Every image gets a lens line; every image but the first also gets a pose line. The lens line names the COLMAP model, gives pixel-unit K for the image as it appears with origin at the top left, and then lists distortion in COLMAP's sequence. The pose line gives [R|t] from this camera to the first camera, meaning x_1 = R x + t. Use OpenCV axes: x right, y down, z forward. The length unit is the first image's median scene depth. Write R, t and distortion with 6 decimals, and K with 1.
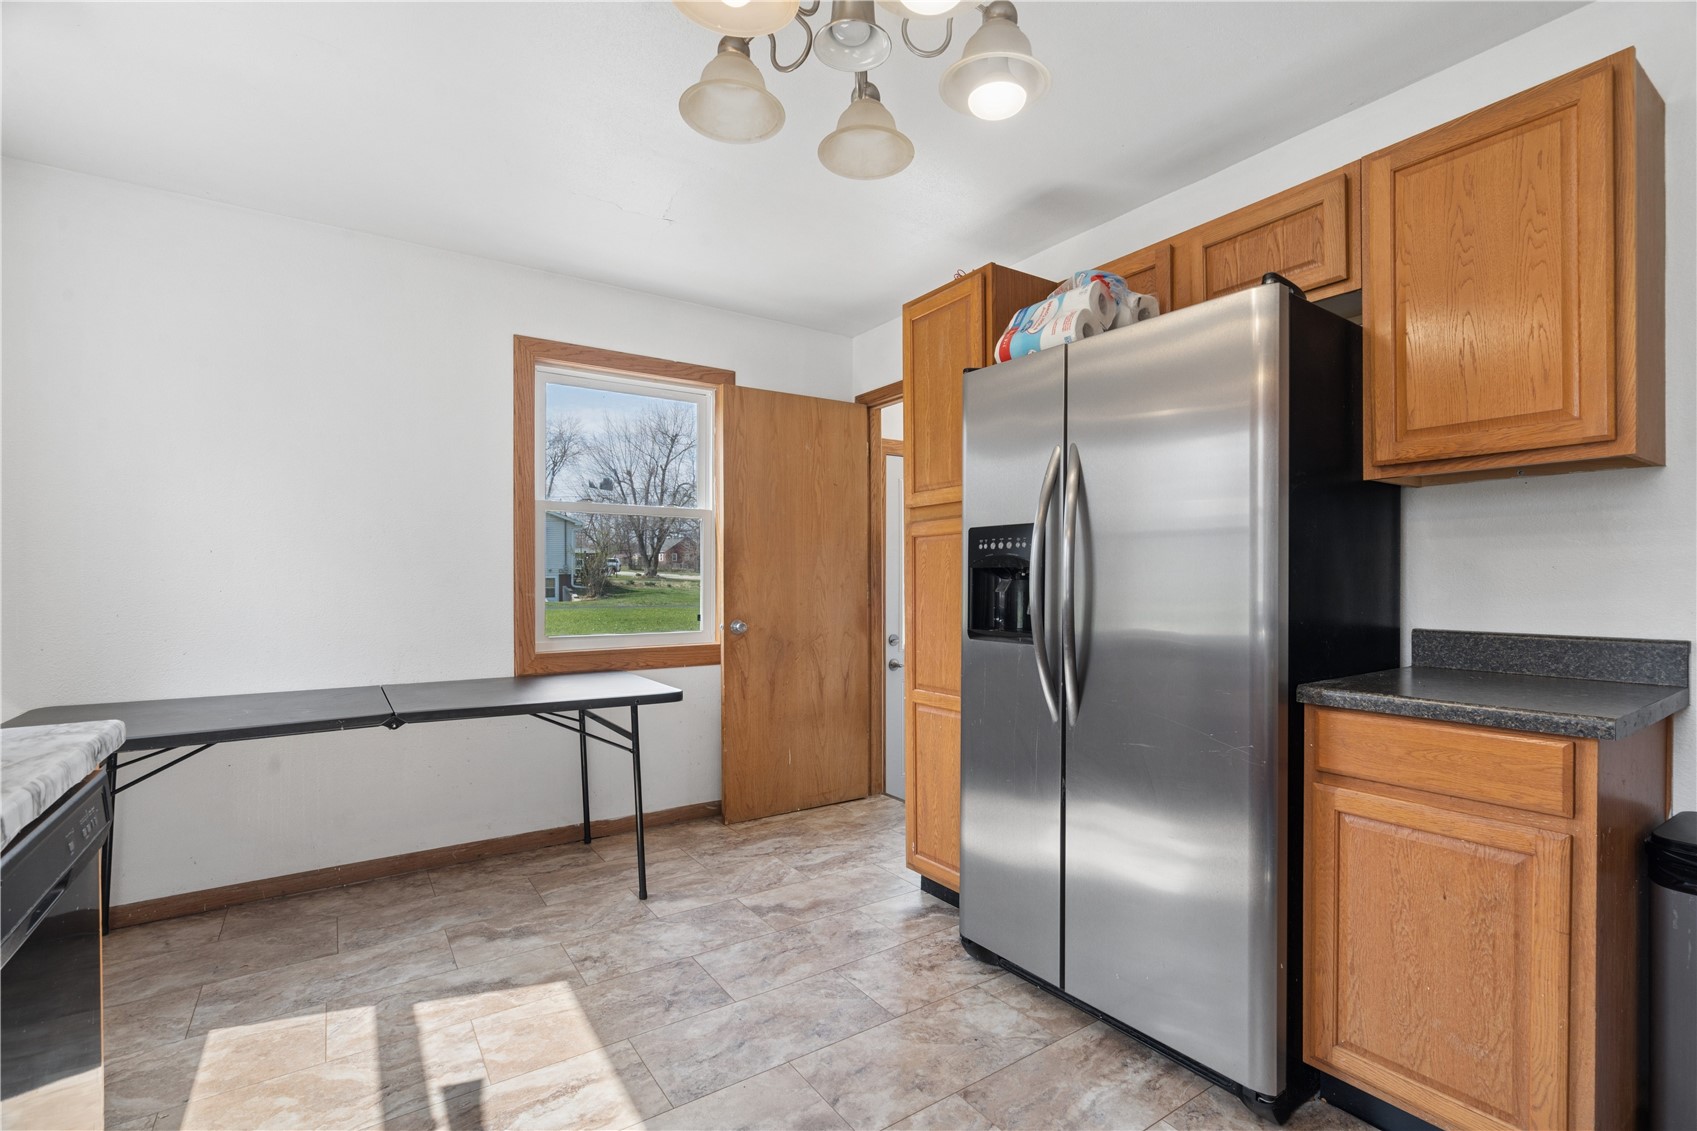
lens RADIAL K [[772.2, 0, 849.4], [0, 772.2, 584.7], [0, 0, 1]] dist [-0.000765, 0.001547]
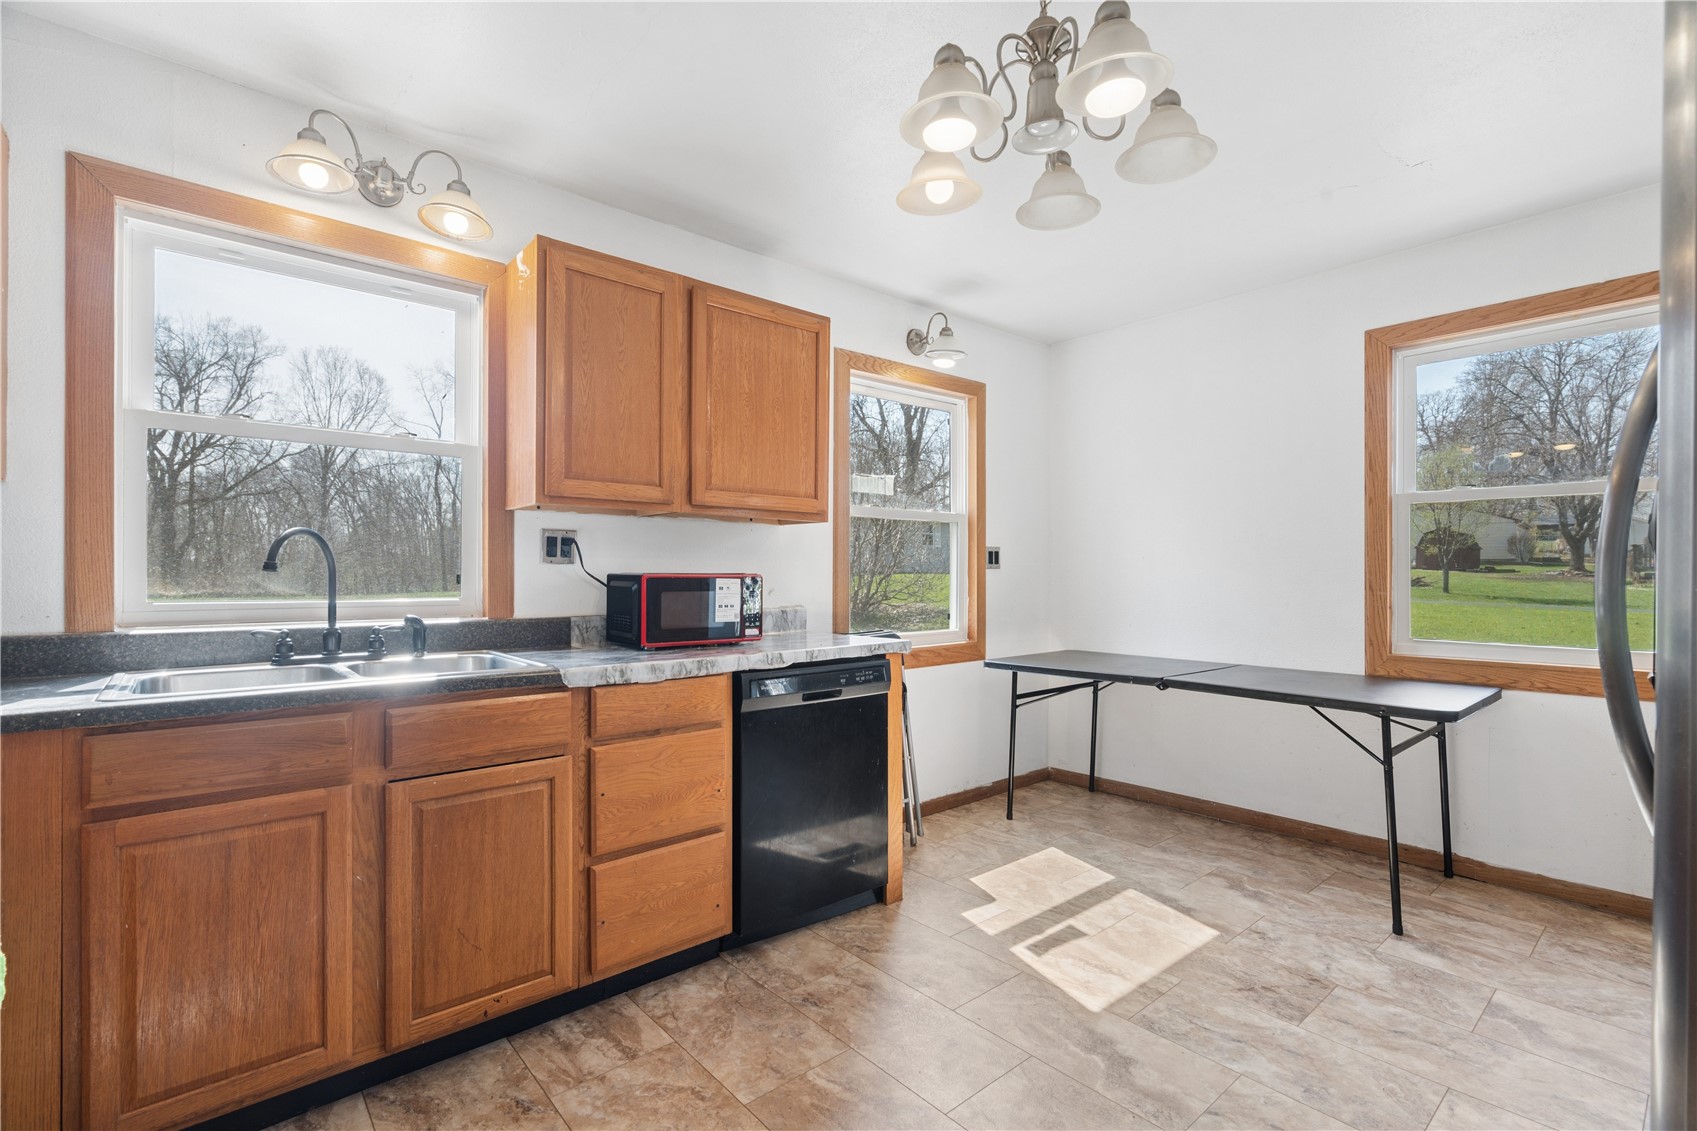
lens RADIAL K [[772.2, 0, 849.4], [0, 772.2, 584.7], [0, 0, 1]] dist [-0.000765, 0.001547]
pose [[0.106917, 0.009758, -0.994220, 0.637390], [-0.008798, 0.999922, 0.008868, -0.000664], [0.994229, 0.007799, 0.106994, 0.310329]]
